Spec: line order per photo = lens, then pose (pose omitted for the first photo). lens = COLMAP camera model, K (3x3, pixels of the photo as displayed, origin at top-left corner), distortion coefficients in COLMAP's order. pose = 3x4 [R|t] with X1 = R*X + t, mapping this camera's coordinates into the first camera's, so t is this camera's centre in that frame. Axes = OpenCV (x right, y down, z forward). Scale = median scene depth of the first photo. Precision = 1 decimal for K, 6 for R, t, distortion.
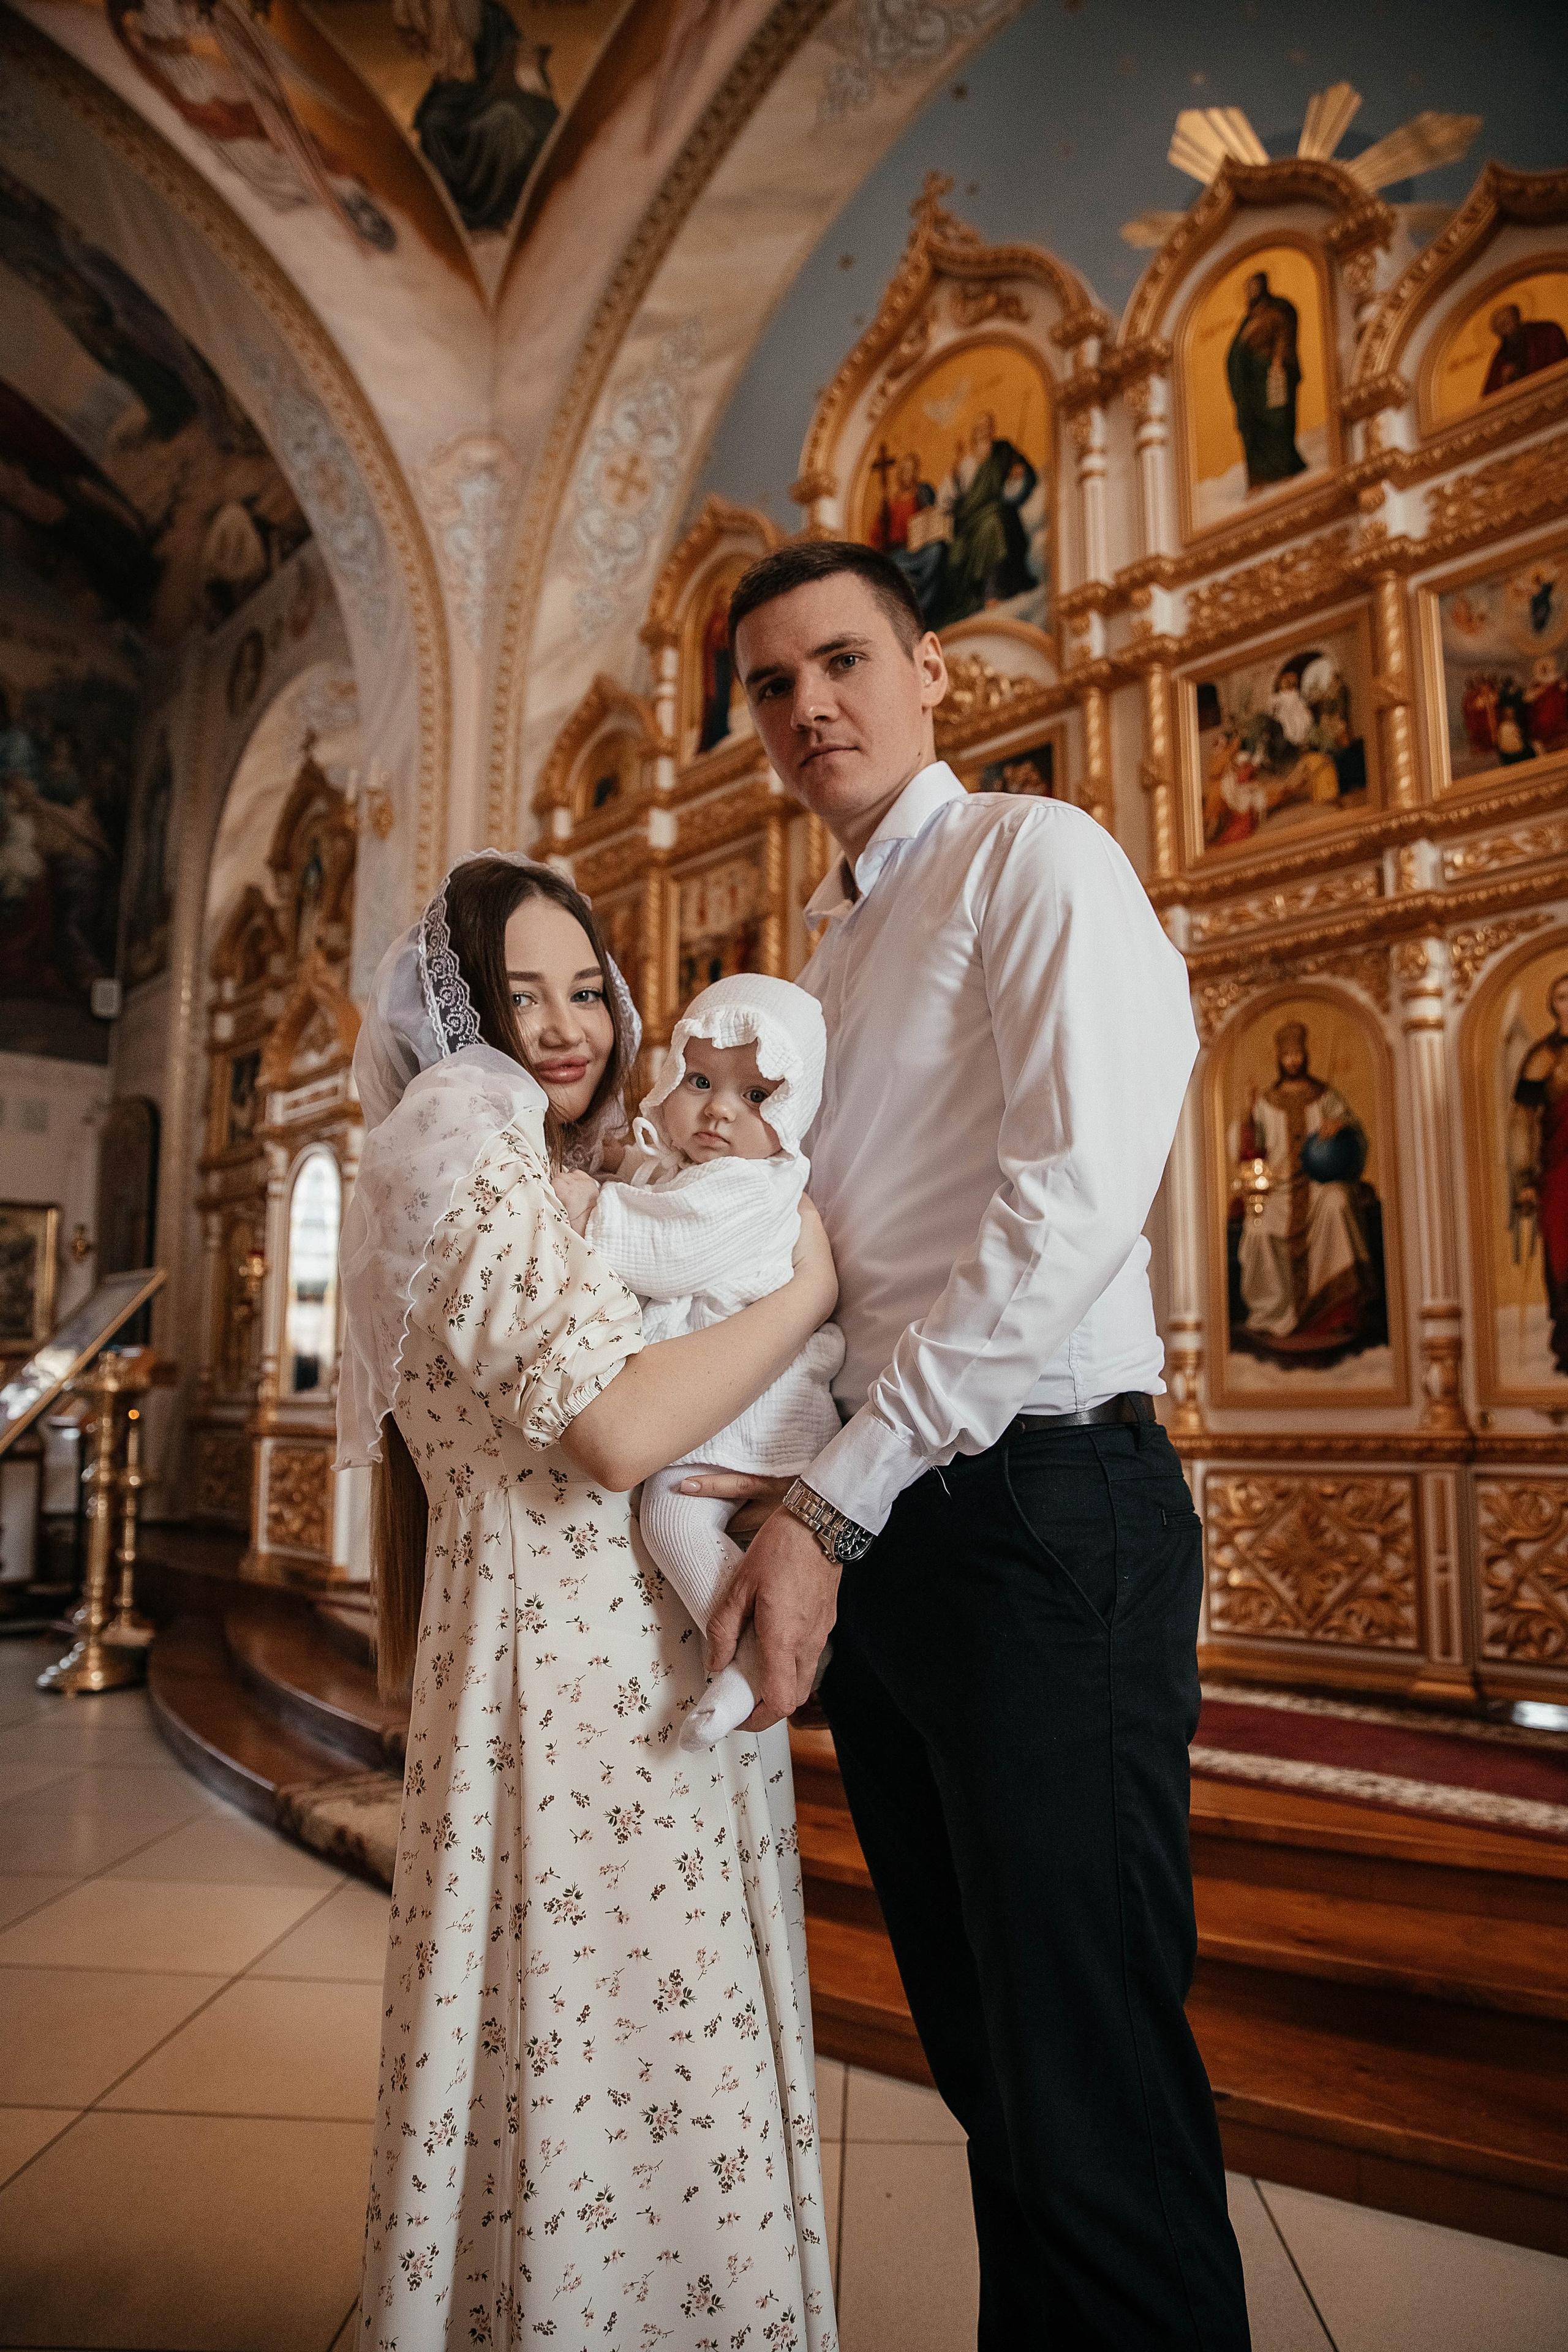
lens RADIAL K [[1575.1, 0, 784.5], [0, 1575.1, 1185.2], [0, 0, 1]] dist [-0.112955, 0.086226]
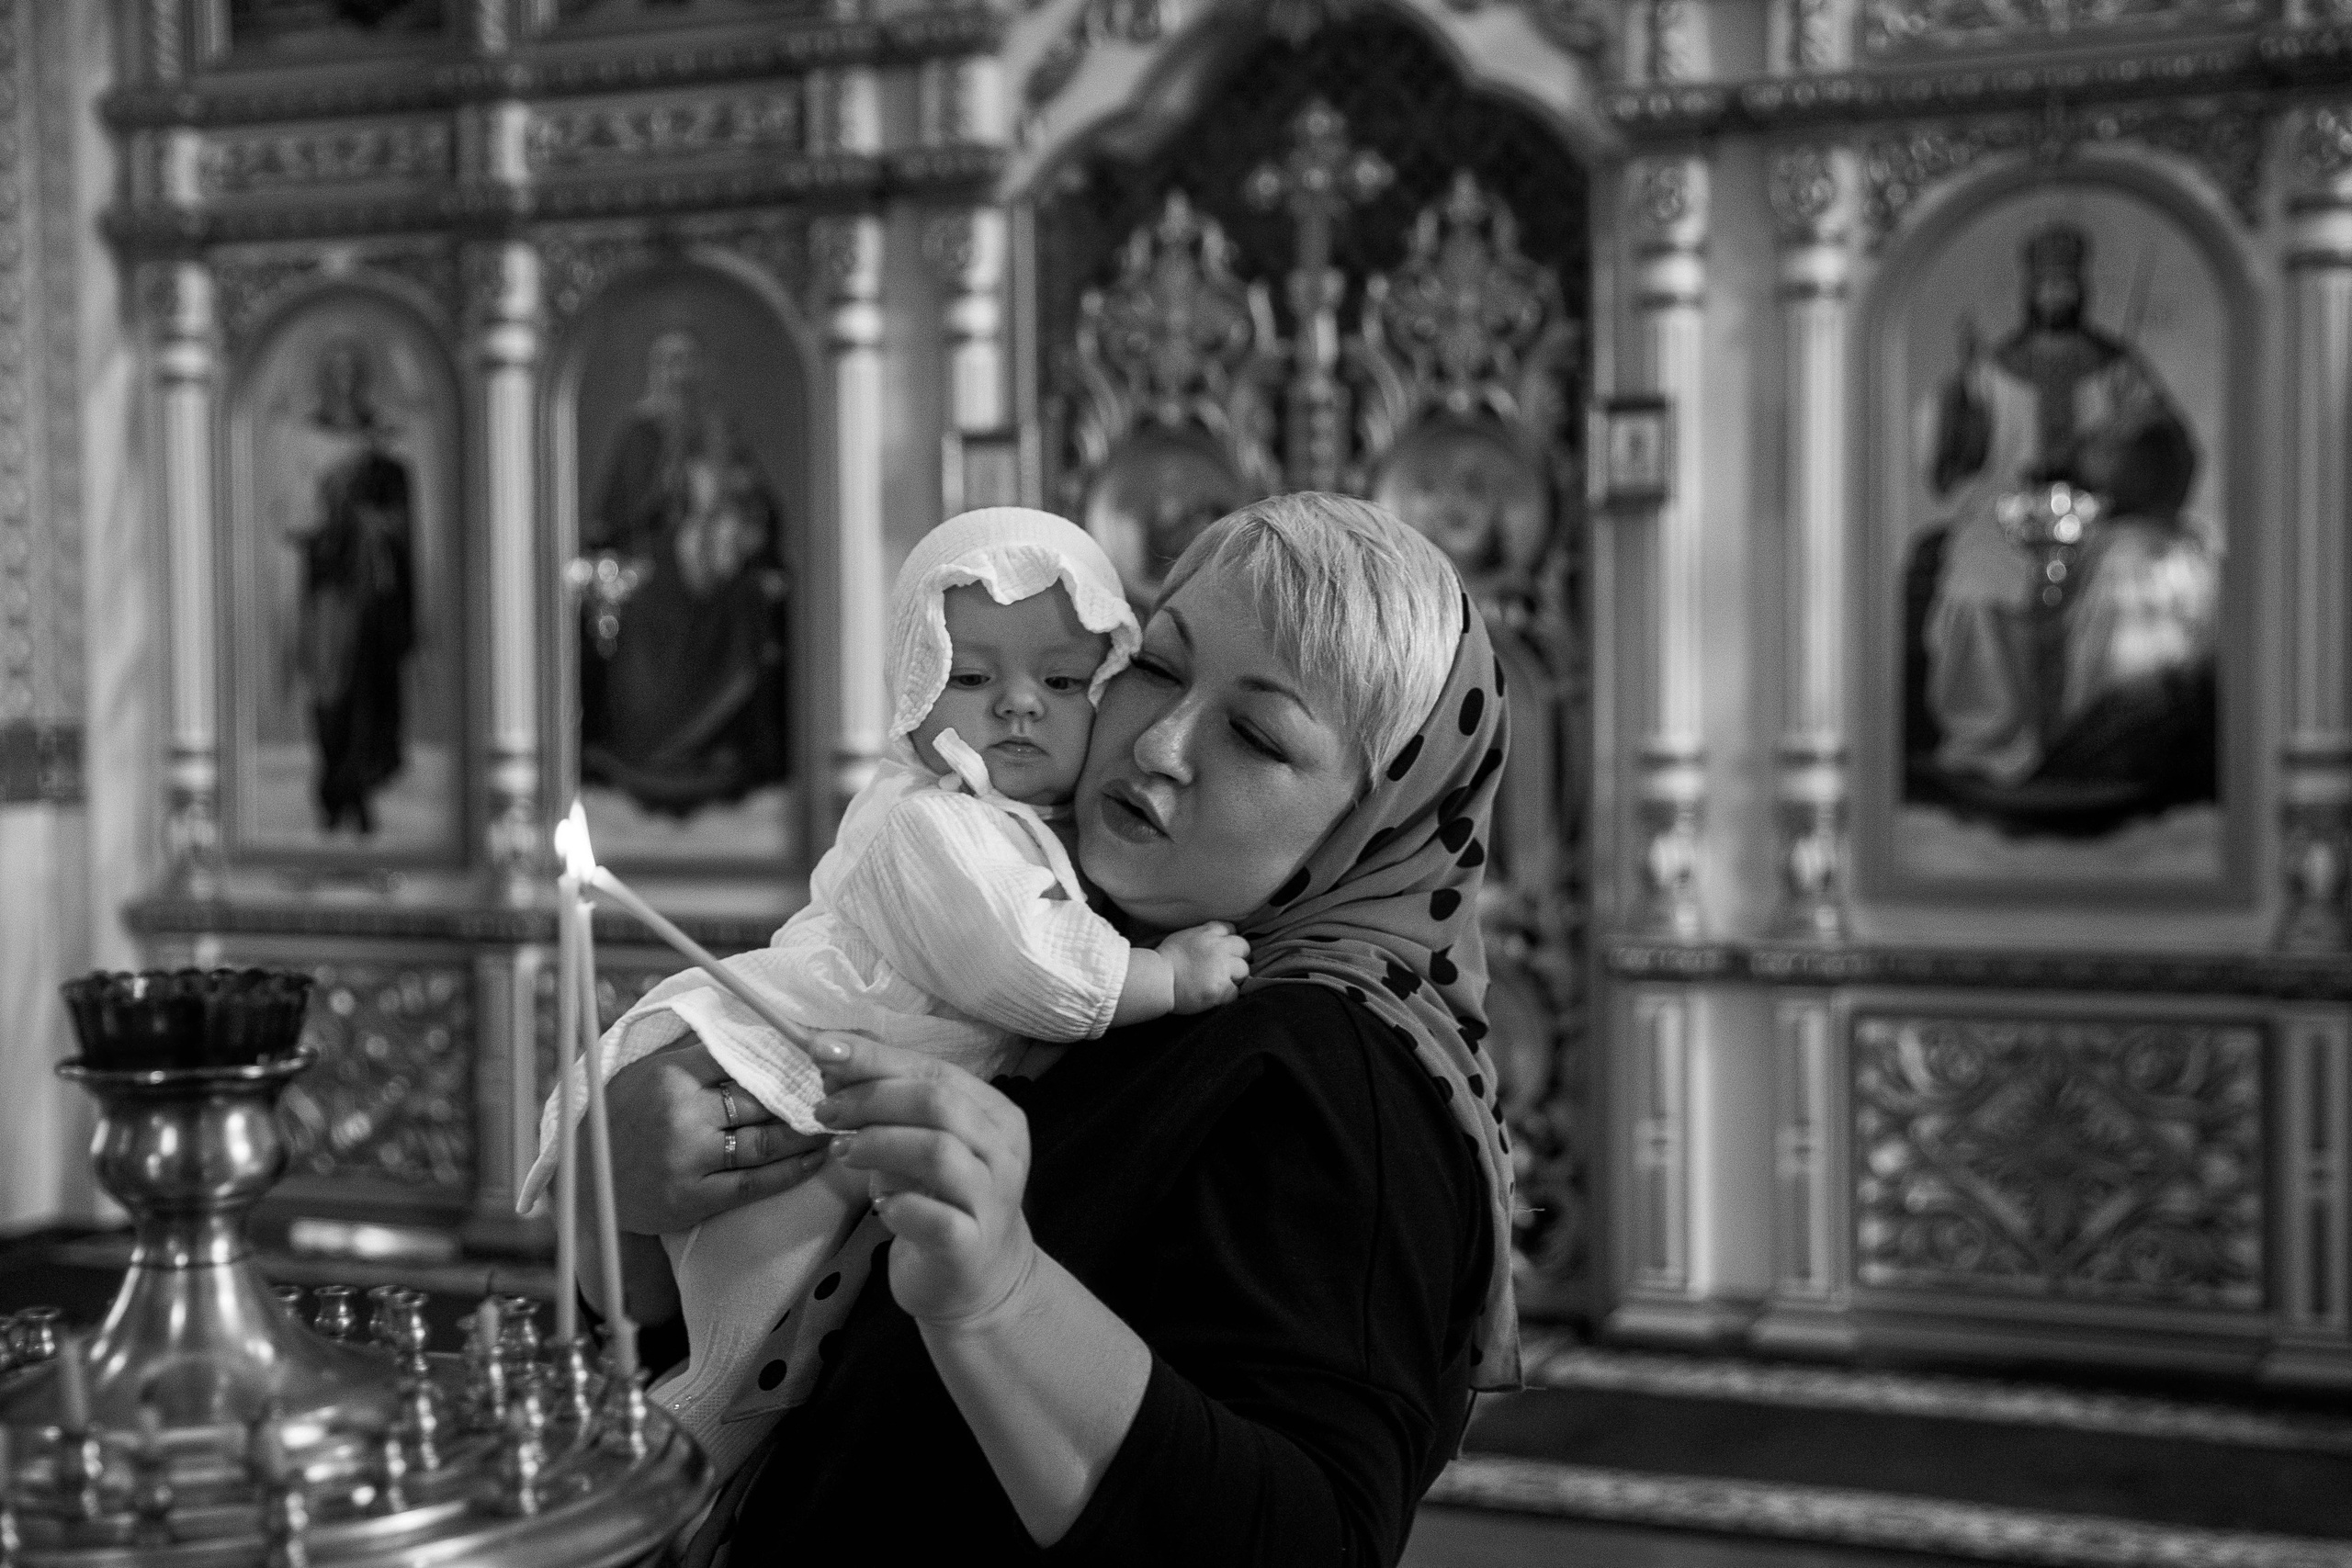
lens RADIAL K [[2784.2, 0, 1299.5], [0, 2784.2, 779.3], [0, 0, 1]] dist [0.060090, 0.013454]
pose [[0.892952, -0.028349, 0.449257, -0.375384], [-0.053034, 0.984439, 0.167531, -0.062693], [-0.447016, -0.173423, 0.877554, 0.201084]]
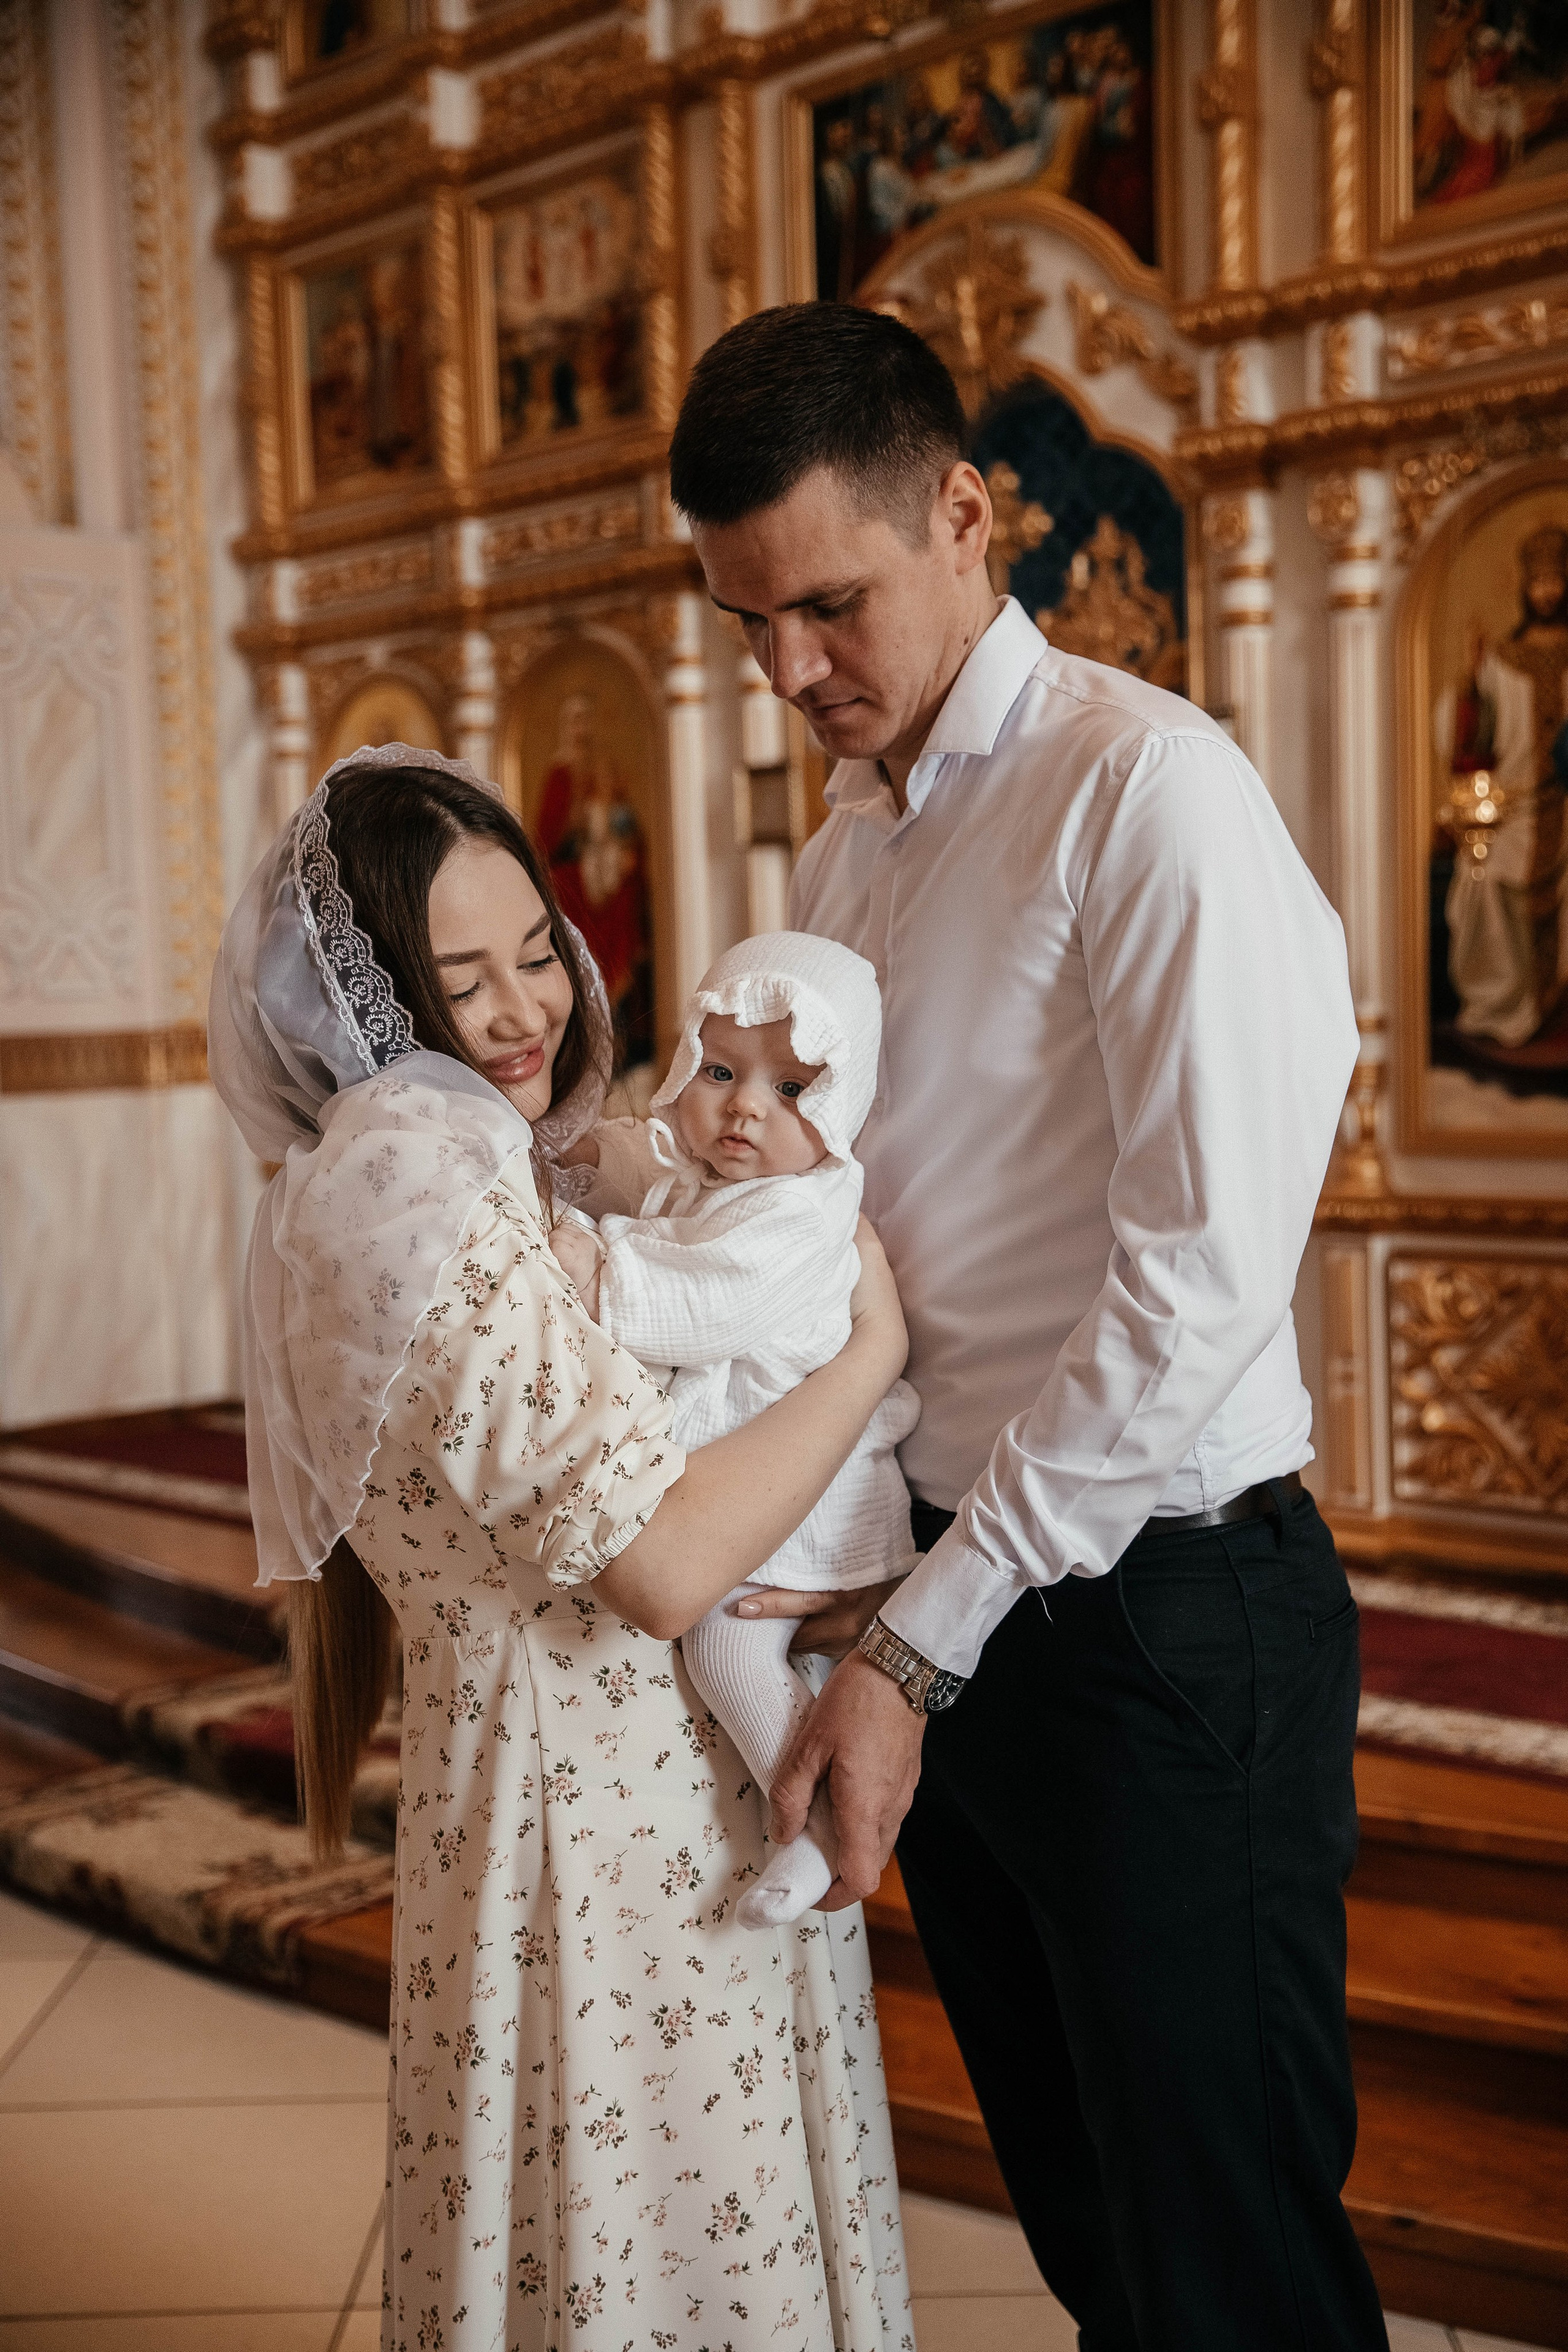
lens RADIAL K [[2784.4, 0, 781.5], [0, 2784.4, 1186.6], [0, 0, 1]] dist [0.060090, 0.013454]
pose [[0.998531, -0.035110, 0.041278, -0.024555], [0.025756, 0.977676, 0.208532, -0.088252], [-0.047678, -0.207162, 0.977144, -0.101468]]
